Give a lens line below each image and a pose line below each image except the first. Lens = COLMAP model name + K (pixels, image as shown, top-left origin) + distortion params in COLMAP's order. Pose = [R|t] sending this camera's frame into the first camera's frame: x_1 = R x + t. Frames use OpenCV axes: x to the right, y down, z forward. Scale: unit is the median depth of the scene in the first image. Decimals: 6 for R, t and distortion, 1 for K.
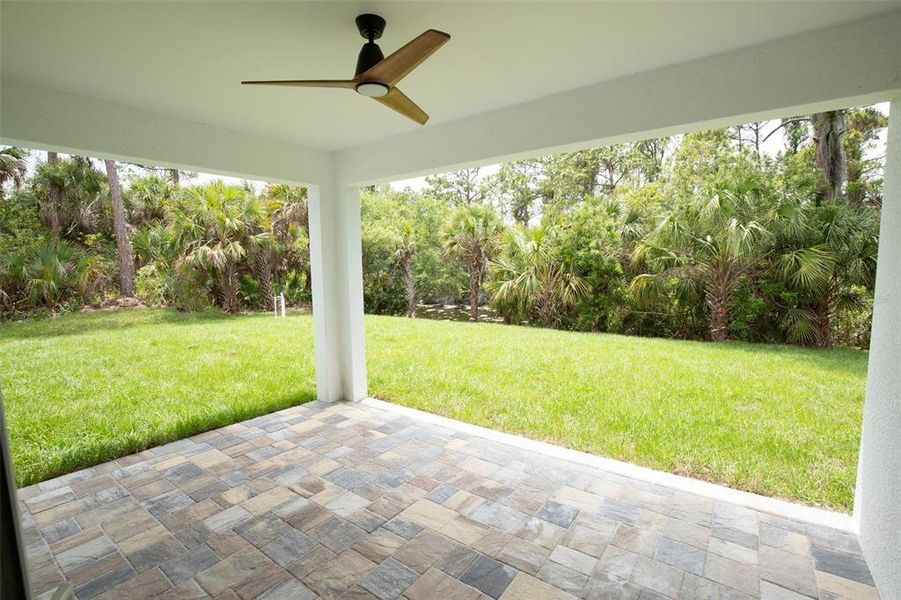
lens RADIAL K [[378.9, 0, 450.5], [0, 378.9, 300.0], [0, 0, 1]] dist [-0.003048, -0.000557]
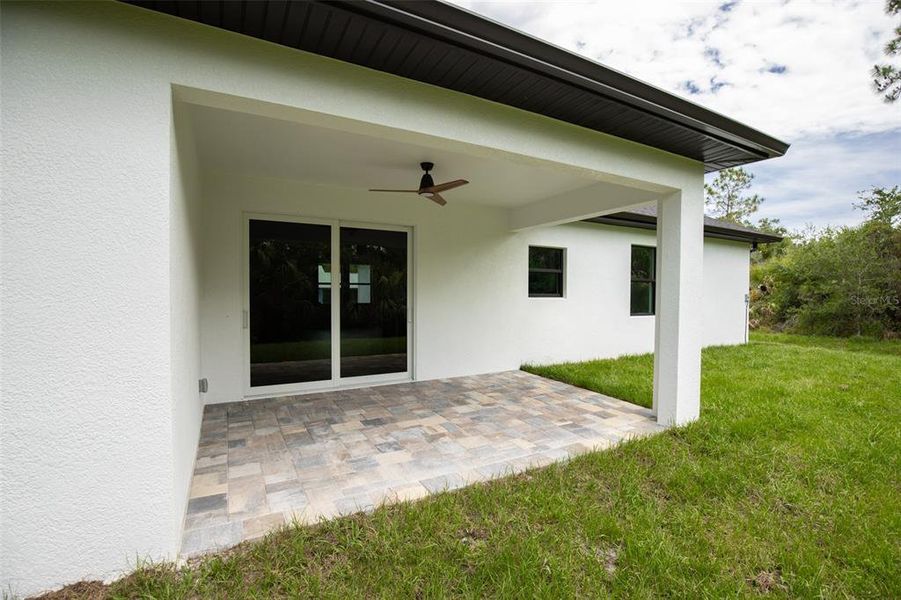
lens RADIAL K [[409.2, 0, 455.1], [0, 409.2, 300.7], [0, 0, 1]] dist [-0.030844, 0.000040]
pose [[-0.380977, 0.024525, -0.924259, 1.382823], [-0.091435, 0.993749, 0.064058, -0.058969], [0.920052, 0.108914, -0.376353, 1.552413]]
